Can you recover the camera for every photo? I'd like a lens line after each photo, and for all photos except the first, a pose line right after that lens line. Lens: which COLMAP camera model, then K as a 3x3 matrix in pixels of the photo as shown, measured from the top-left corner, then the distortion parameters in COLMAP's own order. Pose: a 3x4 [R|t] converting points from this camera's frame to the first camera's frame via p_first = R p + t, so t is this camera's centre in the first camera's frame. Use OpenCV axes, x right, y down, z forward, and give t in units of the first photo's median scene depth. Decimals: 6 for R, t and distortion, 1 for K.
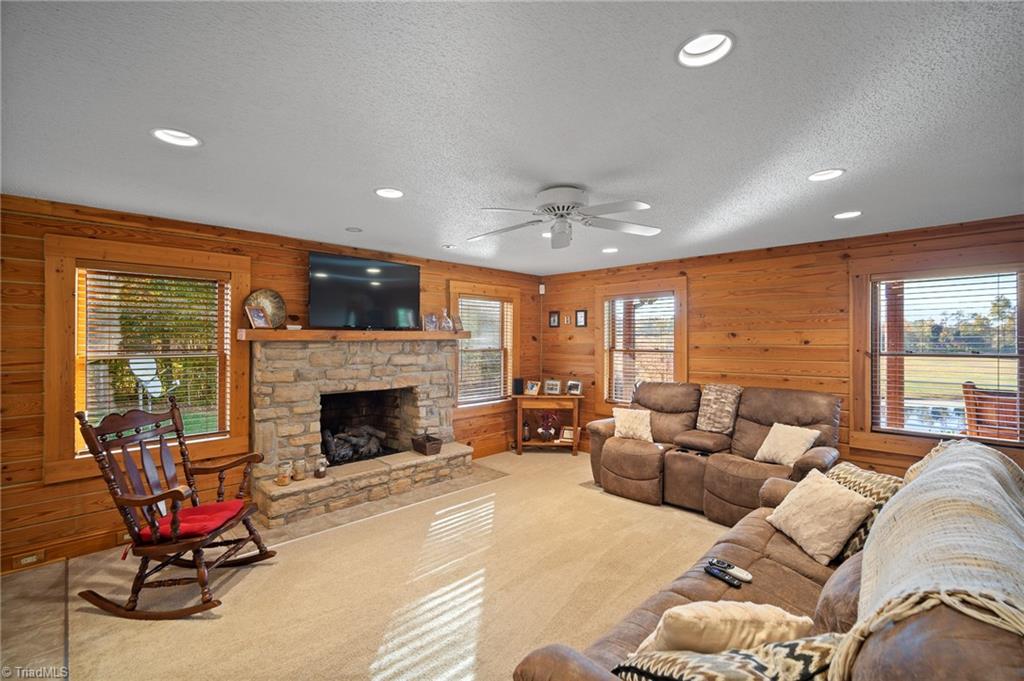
lens RADIAL K [[453.9, 0, 512.0], [0, 453.9, 340.5], [0, 0, 1]] dist [-0.002246, 0.001105]
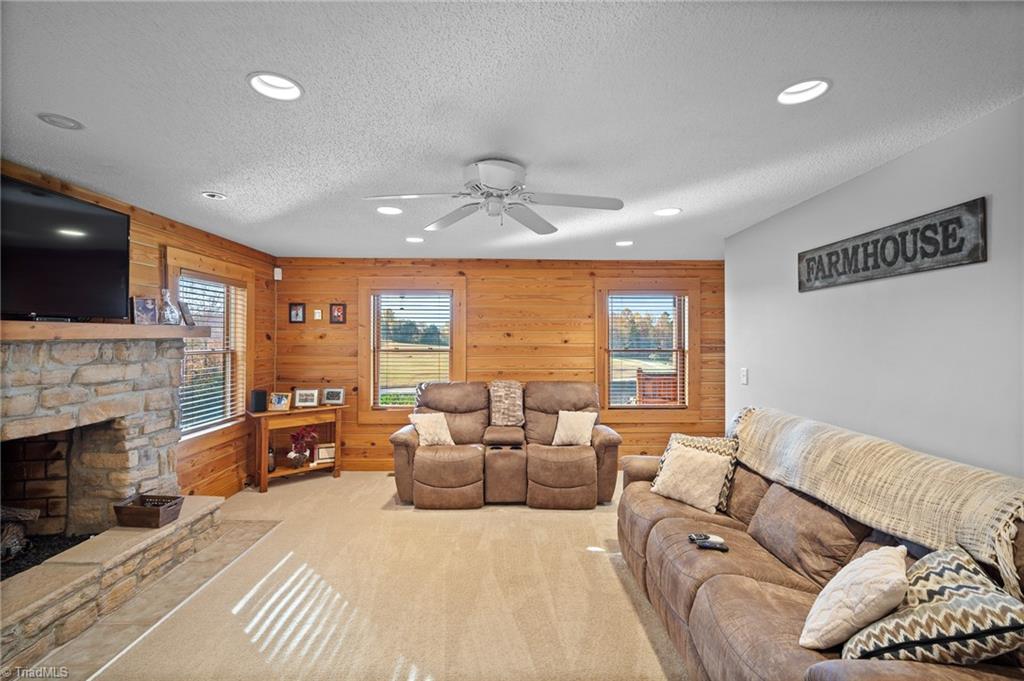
lens RADIAL K [[453.9, 0, 512.0], [0, 453.9, 340.5], [0, 0, 1]] dist [-0.002246, 0.001105]
pose [[0.697190, -0.001182, 0.716886, -0.284242], [-0.001478, 0.999994, 0.003086, -0.001905], [-0.716885, -0.003211, 0.697184, 0.225273]]
